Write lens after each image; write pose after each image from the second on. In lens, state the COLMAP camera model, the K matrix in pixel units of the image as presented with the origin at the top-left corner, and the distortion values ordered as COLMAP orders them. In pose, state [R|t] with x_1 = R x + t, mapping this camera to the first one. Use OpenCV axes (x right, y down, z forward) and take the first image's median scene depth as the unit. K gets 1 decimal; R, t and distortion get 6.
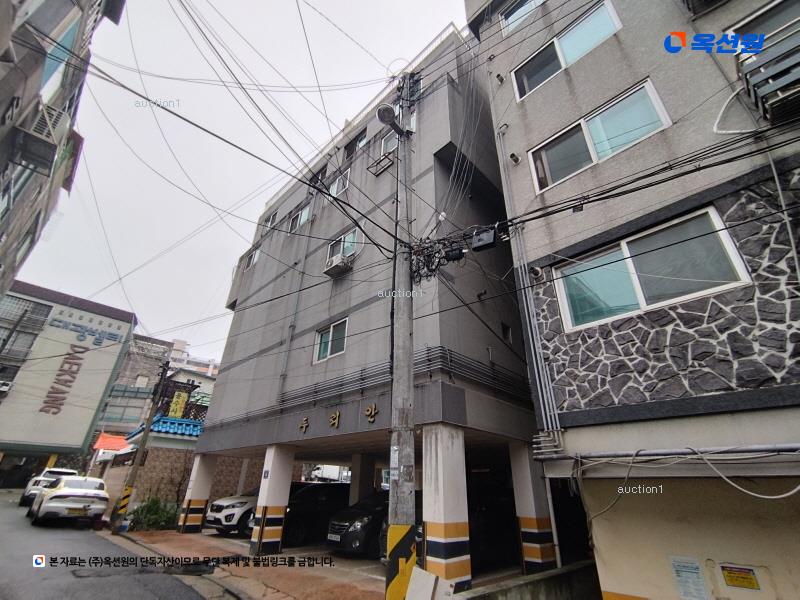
lens RADIAL K [[362.1, 0, 403.7], [0, 362.1, 303.8], [0, 0, 1]] dist [-0.005871, 0.001877]
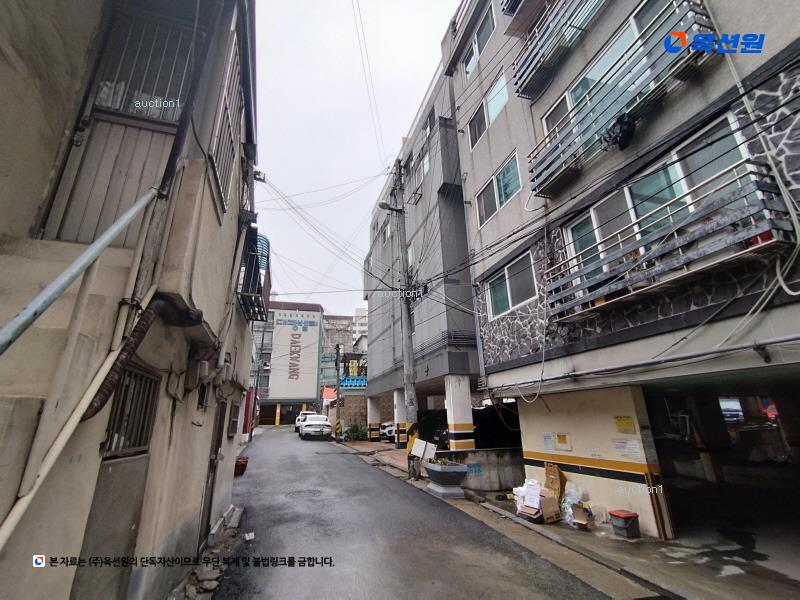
lens RADIAL K [[362.1, 0, 399.5], [0, 362.1, 298.6], [0, 0, 1]] dist [-0.005871, 0.001877]
pose [[0.879008, -0.195491, -0.434890, 0.418525], [0.262026, 0.960067, 0.098044, -0.157535], [0.398357, -0.200134, 0.895130, -0.369147]]
